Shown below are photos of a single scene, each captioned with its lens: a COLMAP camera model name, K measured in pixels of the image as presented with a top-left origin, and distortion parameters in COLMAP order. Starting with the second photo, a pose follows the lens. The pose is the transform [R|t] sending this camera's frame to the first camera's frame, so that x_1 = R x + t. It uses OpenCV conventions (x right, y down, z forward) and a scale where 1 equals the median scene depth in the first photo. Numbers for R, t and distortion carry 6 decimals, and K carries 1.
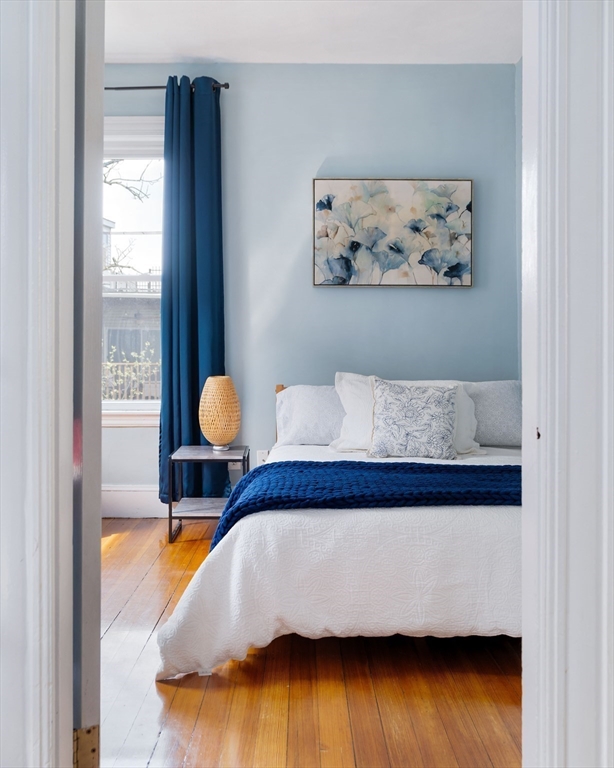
lens RADIAL K [[732.7, 0, 293.5], [0, 732.7, 384.4], [0, 0, 1]] dist [0.004094, 0.000000]
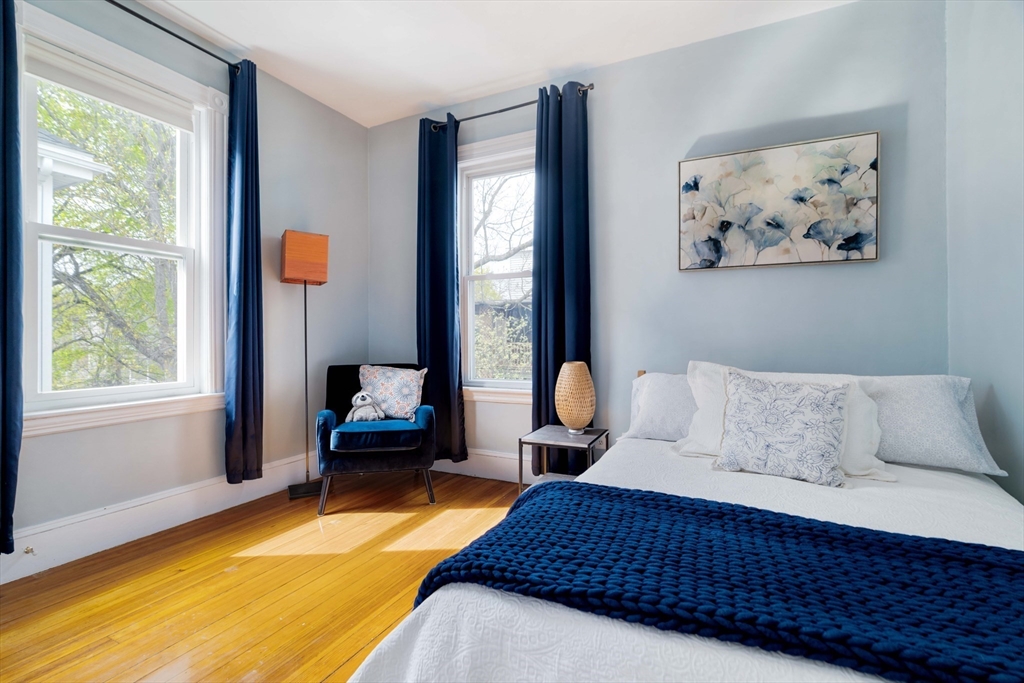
lens RADIAL K [[461.4, 0, 518.6], [0, 461.4, 350.0], [0, 0, 1]] dist [-0.002466, 0.000800]
pose [[0.905743, 0.008220, -0.423747, 0.096232], [-0.013273, 0.999872, -0.008974, -0.019600], [0.423619, 0.013753, 0.905736, 0.351393]]
